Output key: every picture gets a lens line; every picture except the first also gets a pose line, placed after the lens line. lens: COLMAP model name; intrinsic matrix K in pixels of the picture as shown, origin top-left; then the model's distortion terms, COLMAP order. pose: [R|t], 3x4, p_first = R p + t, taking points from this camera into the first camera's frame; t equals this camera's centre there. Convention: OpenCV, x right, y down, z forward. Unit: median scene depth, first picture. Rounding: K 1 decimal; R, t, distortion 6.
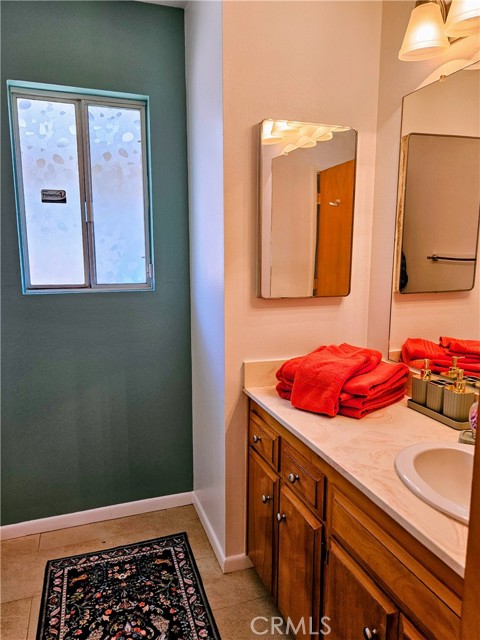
lens RADIAL K [[431.4, 0, 240.0], [0, 431.4, 321.0], [0, 0, 1]] dist [0.052431, -0.004735]
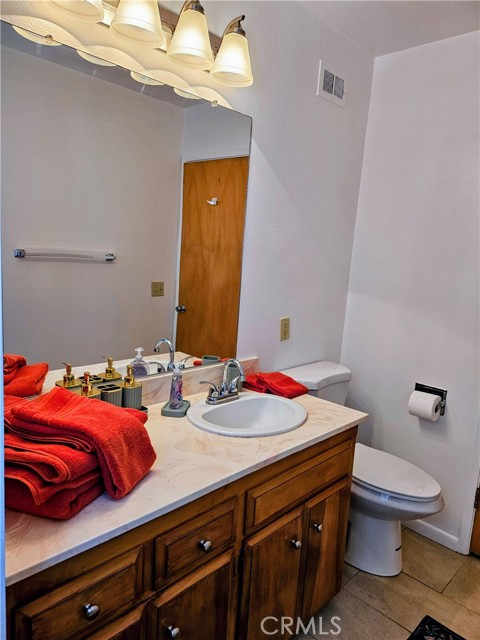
lens RADIAL K [[431.4, 0, 241.1], [0, 431.4, 320.5], [0, 0, 1]] dist [0.052431, -0.004735]
pose [[-0.438382, -0.161263, 0.884203, -0.594881], [0.059176, 0.976459, 0.207428, -0.222557], [-0.896839, 0.143256, -0.418519, 1.312806]]
